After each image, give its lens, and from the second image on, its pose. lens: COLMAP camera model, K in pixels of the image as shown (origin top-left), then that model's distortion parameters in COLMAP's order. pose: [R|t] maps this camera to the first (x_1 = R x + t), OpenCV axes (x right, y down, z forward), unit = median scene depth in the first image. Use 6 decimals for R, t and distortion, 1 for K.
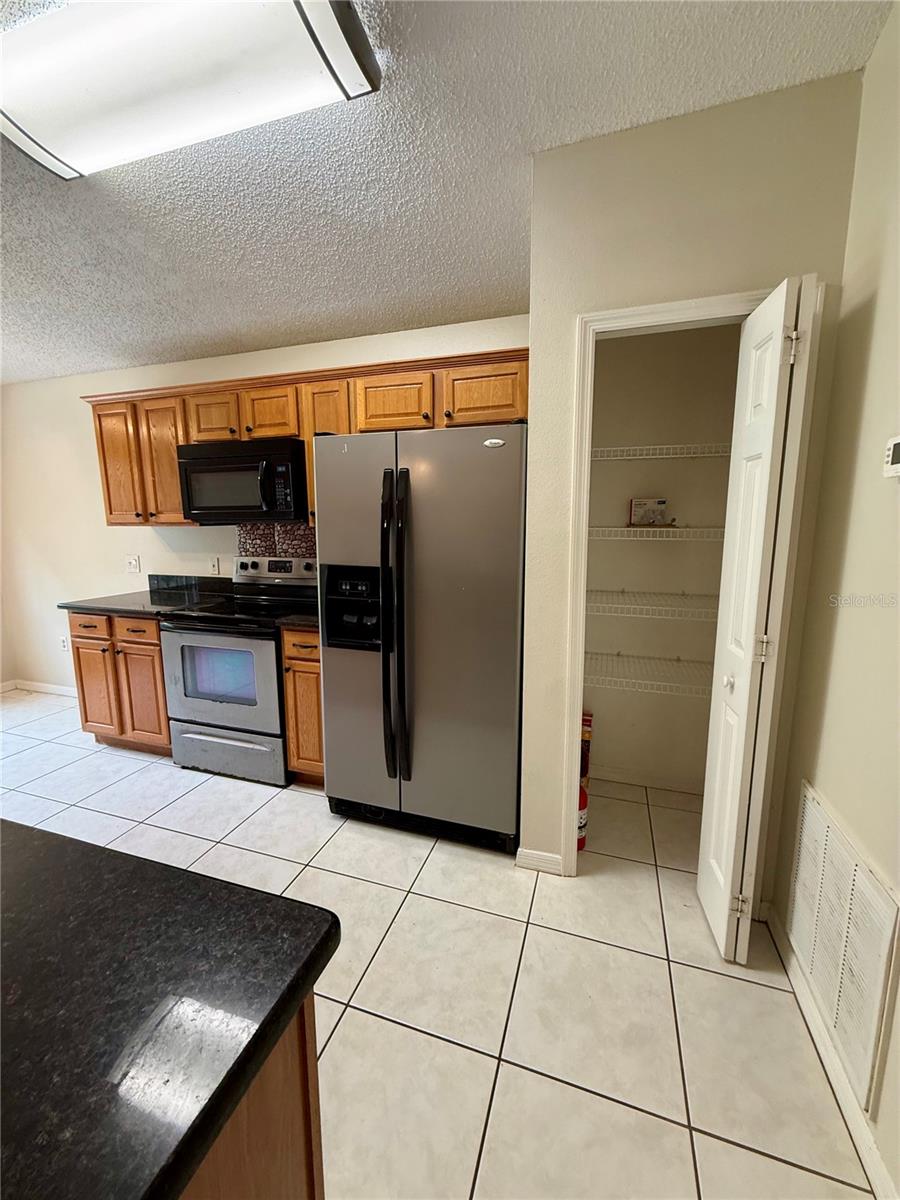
lens RADIAL K [[481.4, 0, 450.8], [0, 481.4, 595.6], [0, 0, 1]] dist [0.002431, 0.000150]
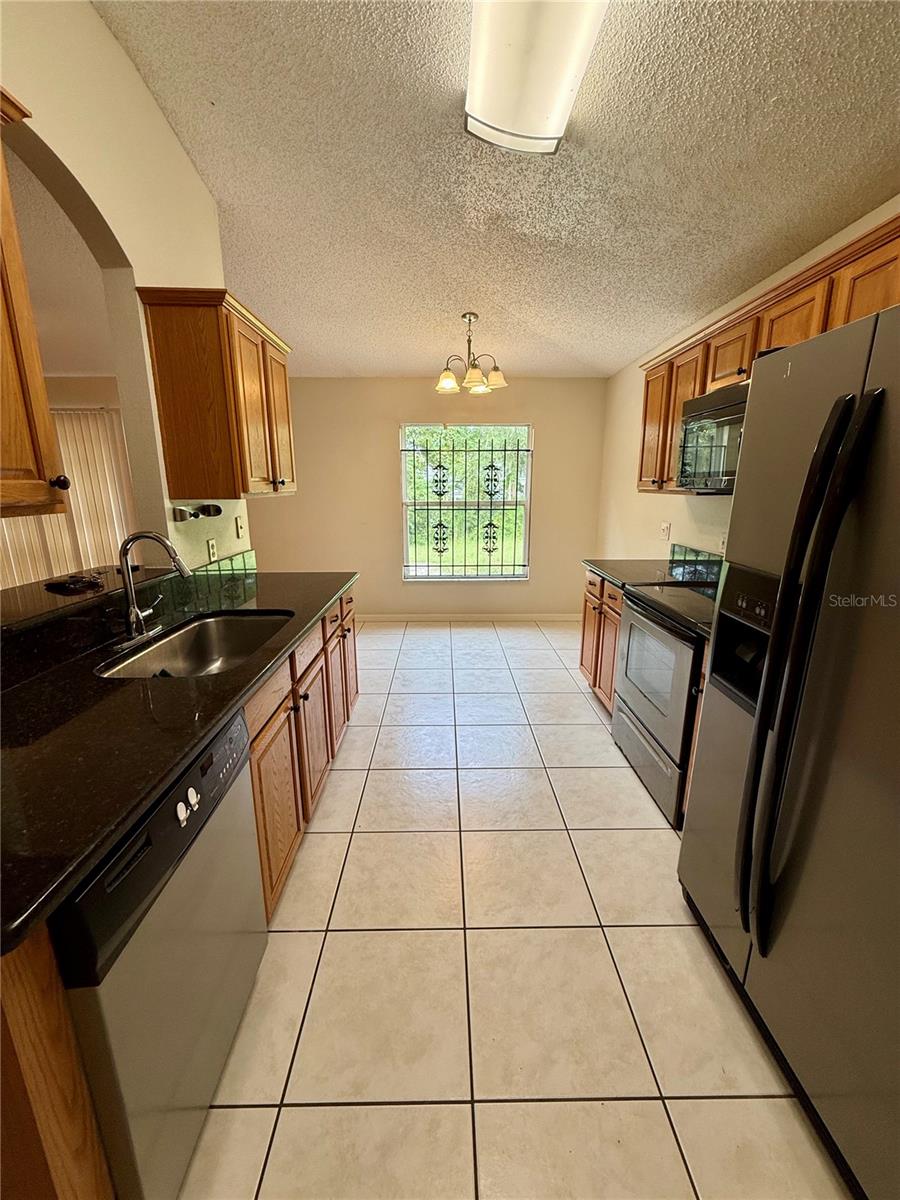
lens RADIAL K [[481.4, 0, 450.8], [0, 481.4, 595.6], [0, 0, 1]] dist [0.002431, 0.000150]
pose [[0.326169, 0.221174, -0.919073, 0.187646], [-0.151641, 0.971895, 0.180070, -0.067155], [0.933070, 0.080636, 0.350541, 0.344682]]
